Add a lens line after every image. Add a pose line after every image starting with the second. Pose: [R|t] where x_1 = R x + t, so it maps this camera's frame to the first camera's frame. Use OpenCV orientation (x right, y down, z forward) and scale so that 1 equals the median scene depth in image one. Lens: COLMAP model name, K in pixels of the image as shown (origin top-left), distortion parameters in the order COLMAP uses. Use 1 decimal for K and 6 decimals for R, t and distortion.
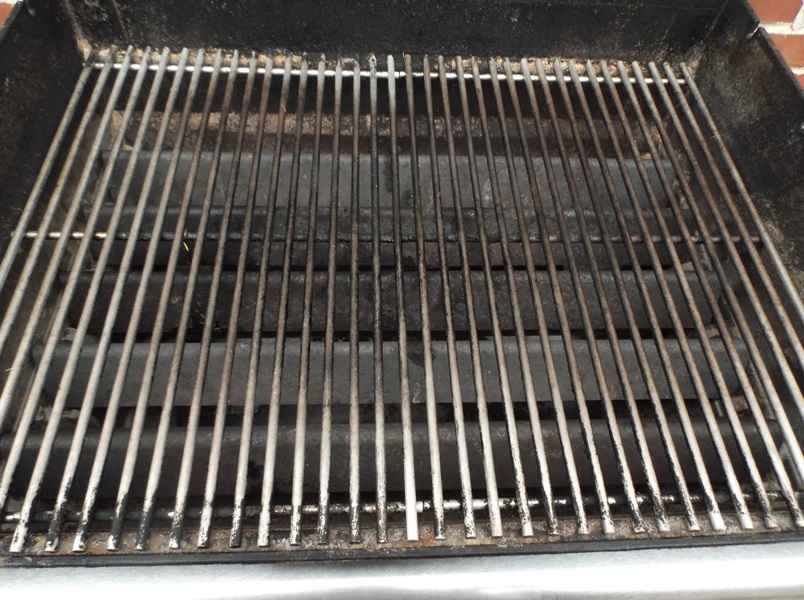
lens RADIAL K [[599.4, 0, 402.0], [0, 599.4, 300.0], [0, 0, 1]] dist [-0.011480, 0.001214]
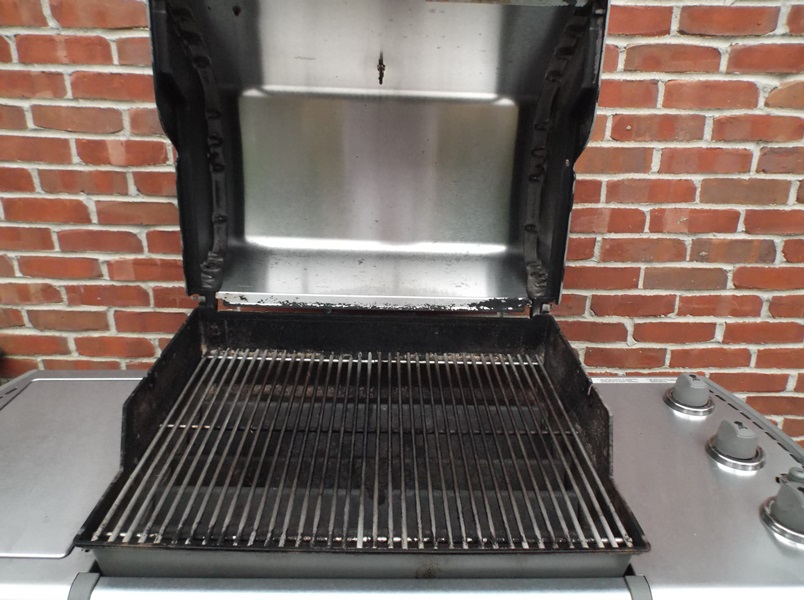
lens RADIAL K [[599.4, 0, 402.0], [0, 599.4, 300.0], [0, 0, 1]] dist [-0.011480, 0.001214]
pose [[0.999615, -0.015506, -0.023024, 0.124385], [0.000150, 0.832451, -0.554099, 0.471637], [0.027758, 0.553882, 0.832132, -0.601522]]
